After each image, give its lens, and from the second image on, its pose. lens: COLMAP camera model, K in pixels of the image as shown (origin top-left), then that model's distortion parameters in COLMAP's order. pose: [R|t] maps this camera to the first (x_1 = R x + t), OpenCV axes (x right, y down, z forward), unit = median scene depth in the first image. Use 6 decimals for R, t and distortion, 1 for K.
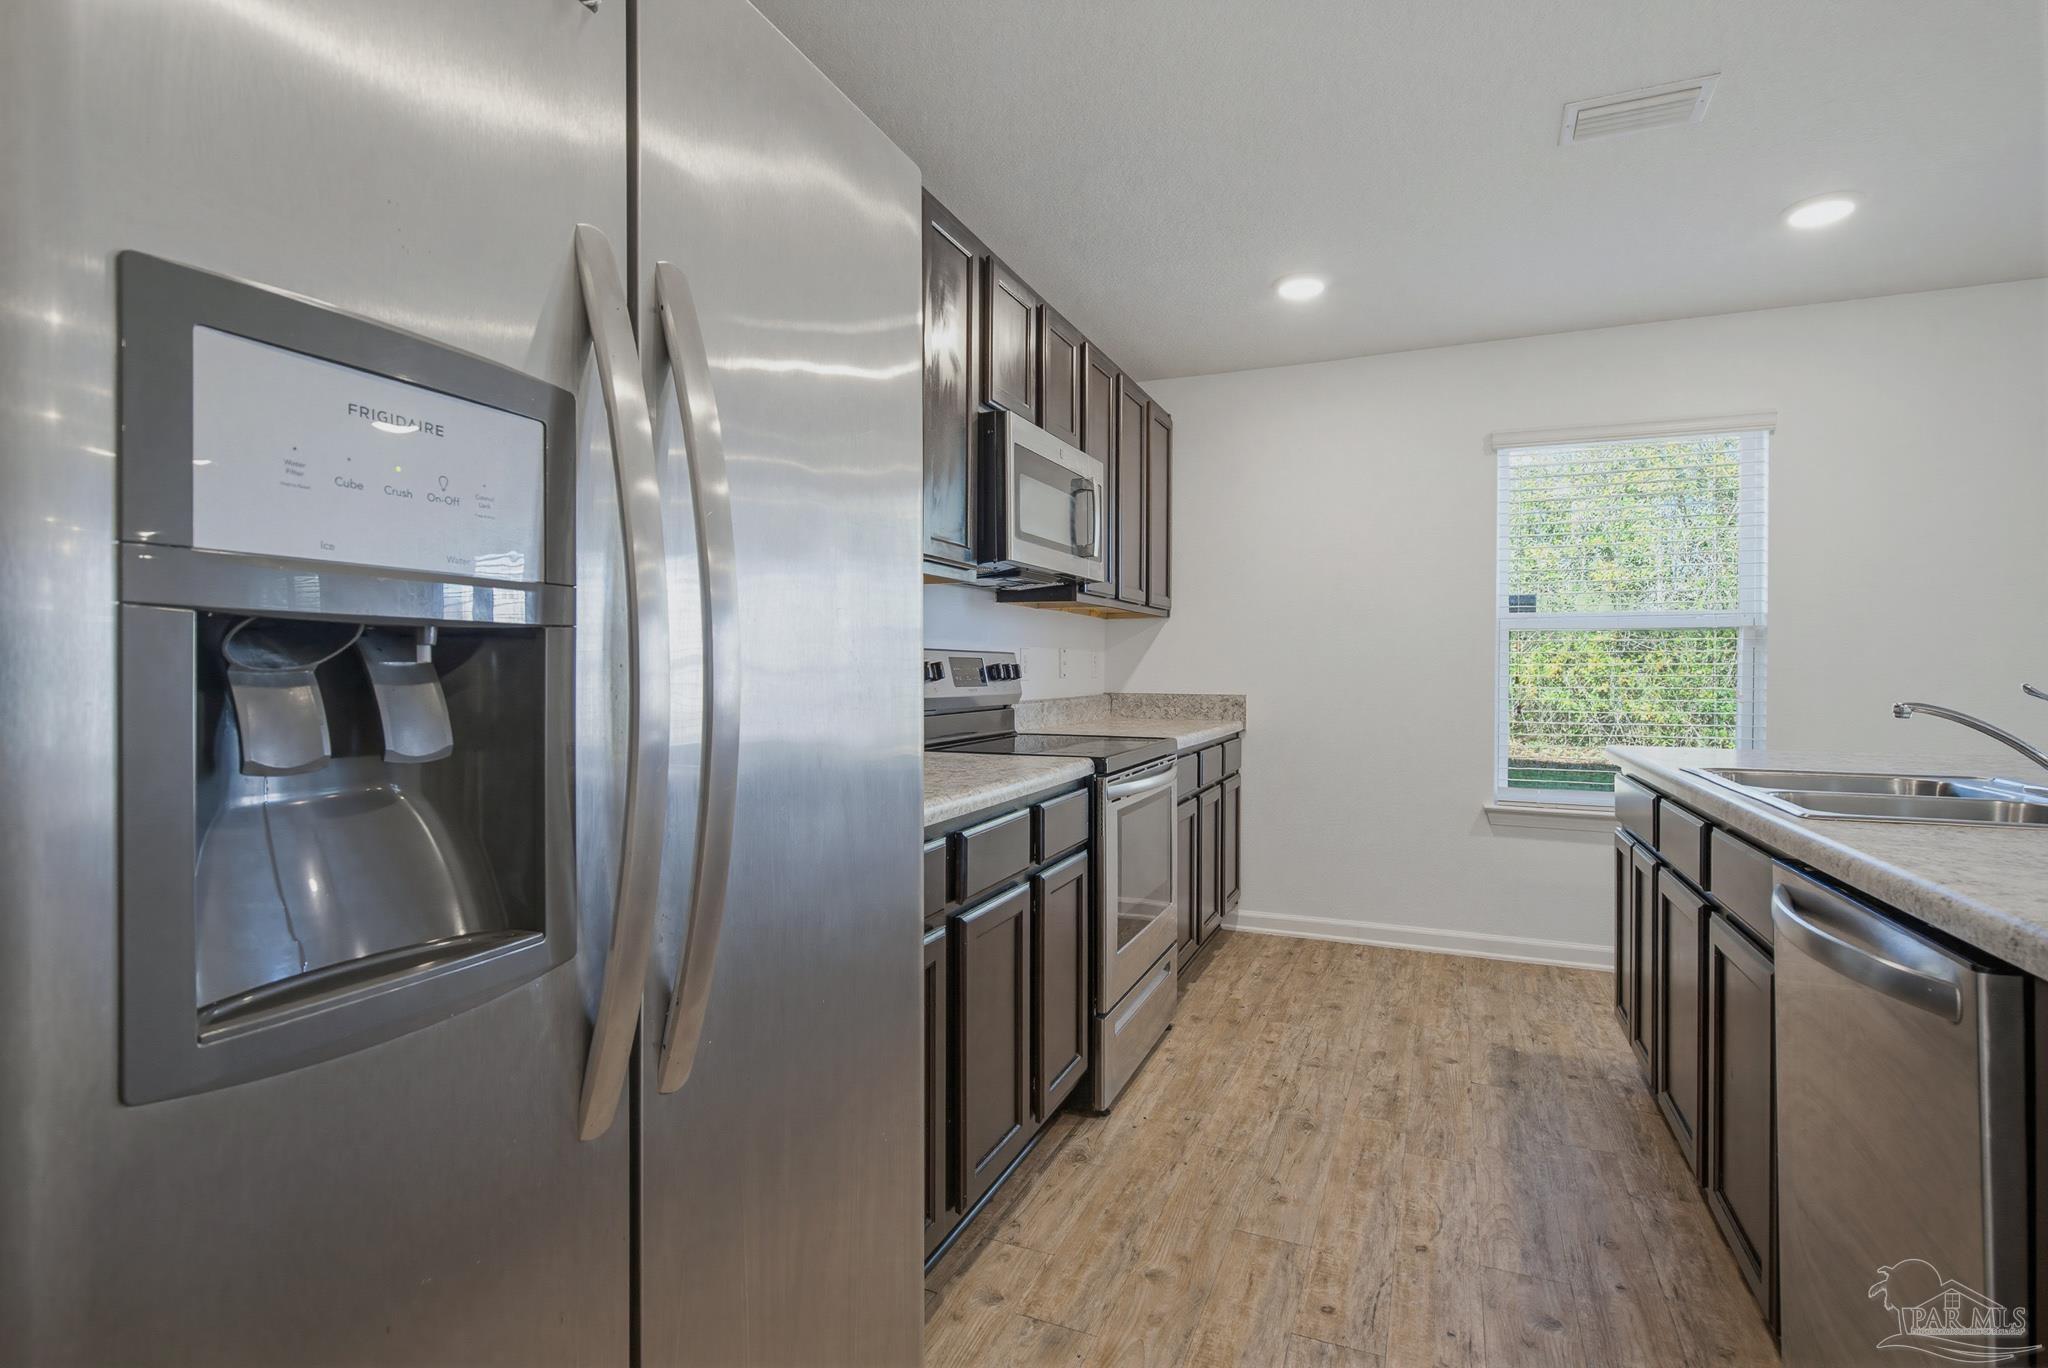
lens RADIAL K [[1004.5, 0, 1026.6], [0, 1004.5, 673.2], [0, 0, 1]] dist [0.004076, -0.000852]
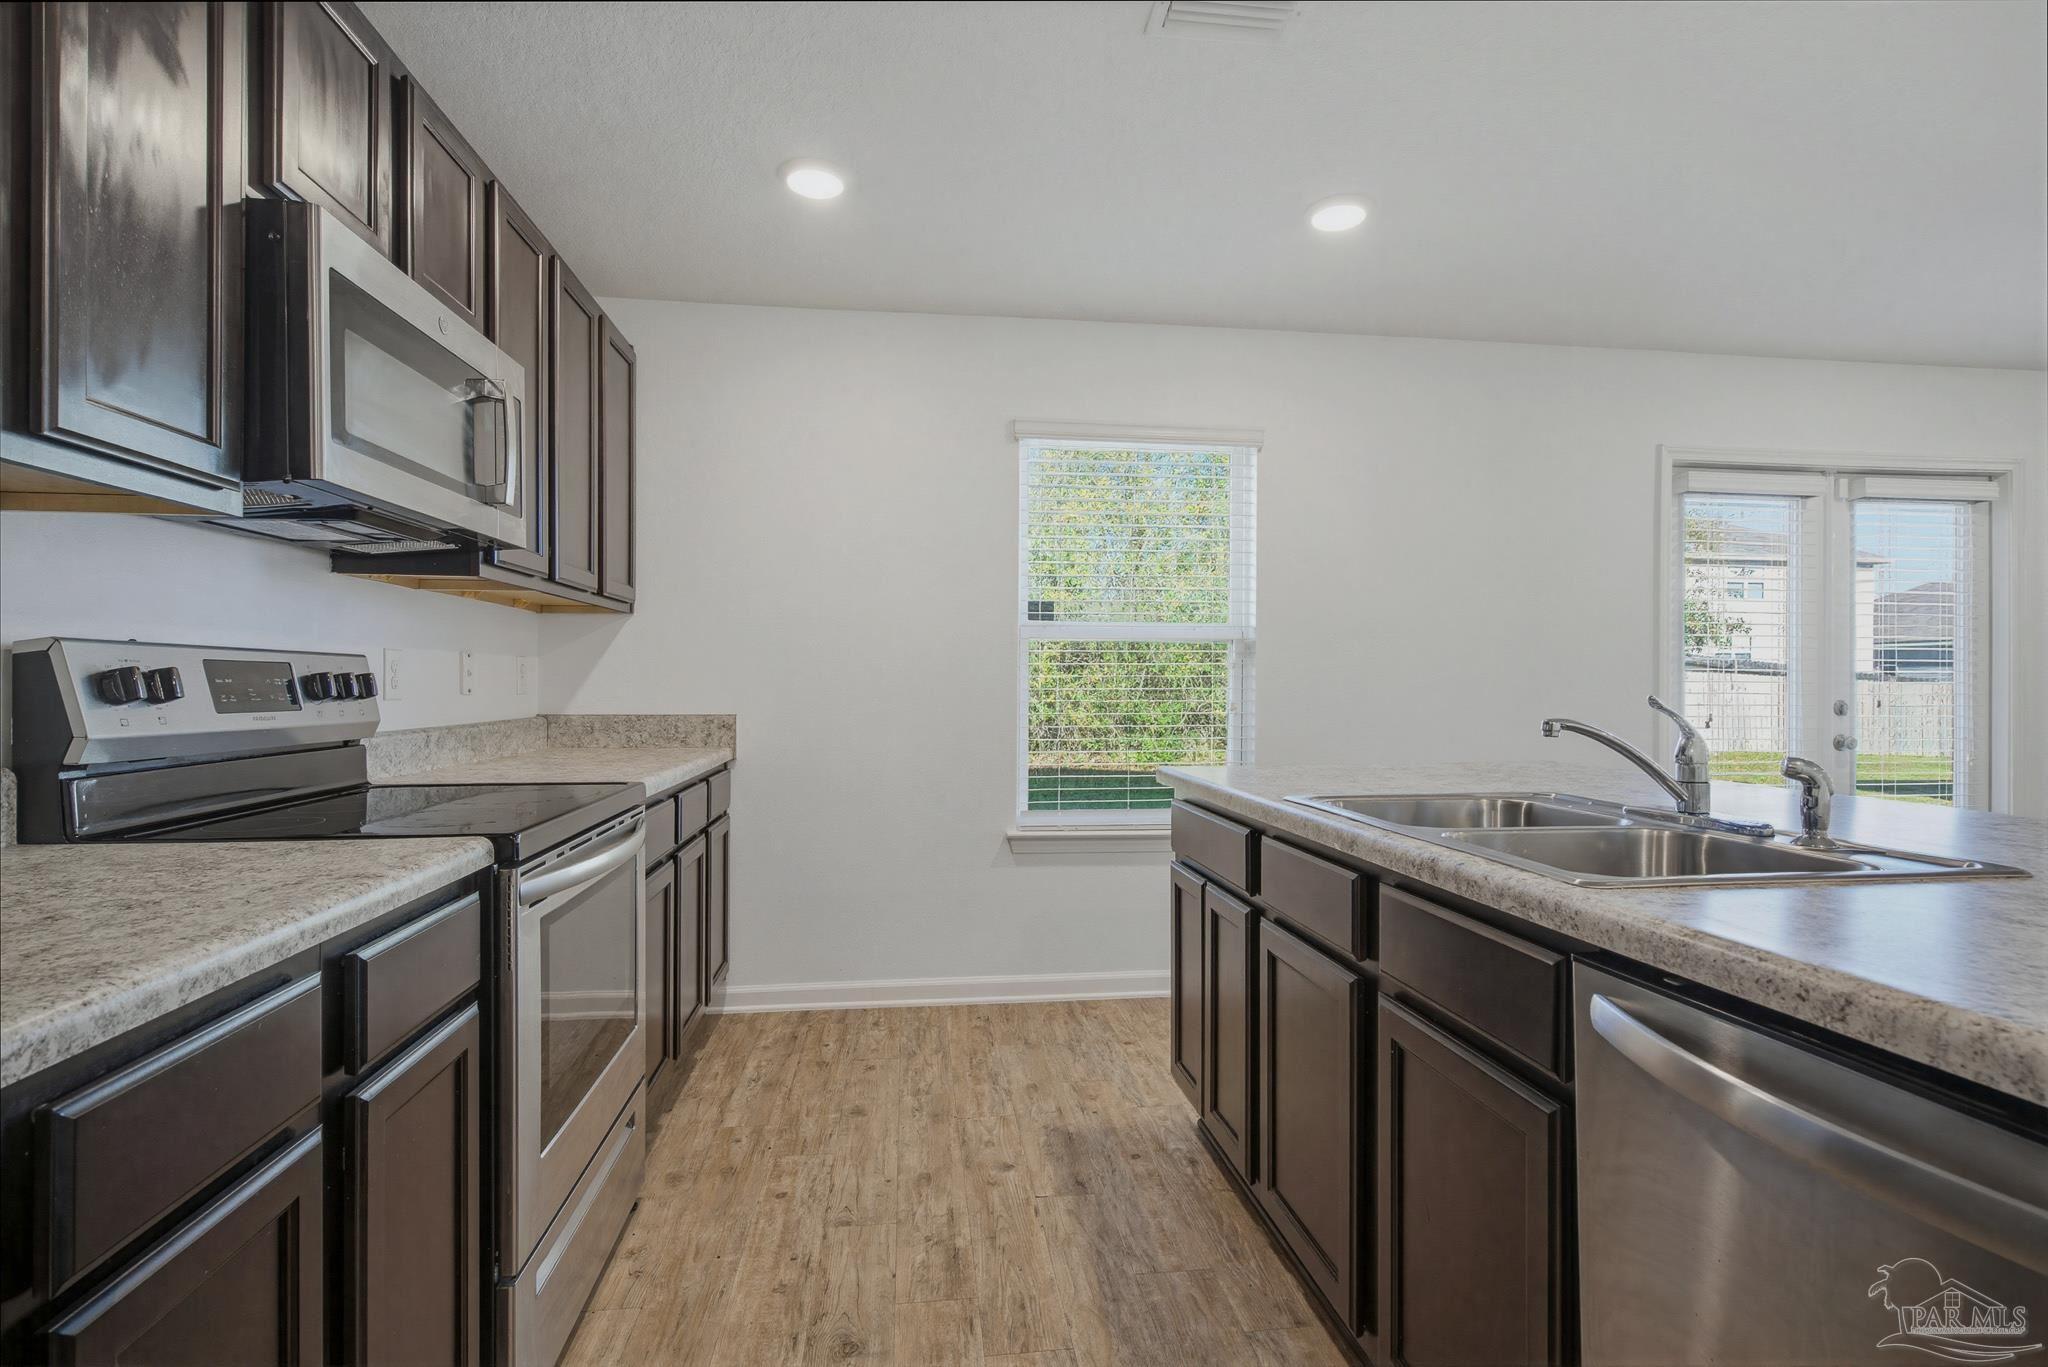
lens RADIAL K [[1004.5, 0, 1034.7], [0, 1004.5, 681.6], [0, 0, 1]] dist [0.004076, -0.000852]
pose [[0.866623, -0.001049, 0.498962, 0.036951], [0.003626, 0.999985, -0.004196, 0.000146], [-0.498949, 0.005446, 0.866614, 0.265959]]
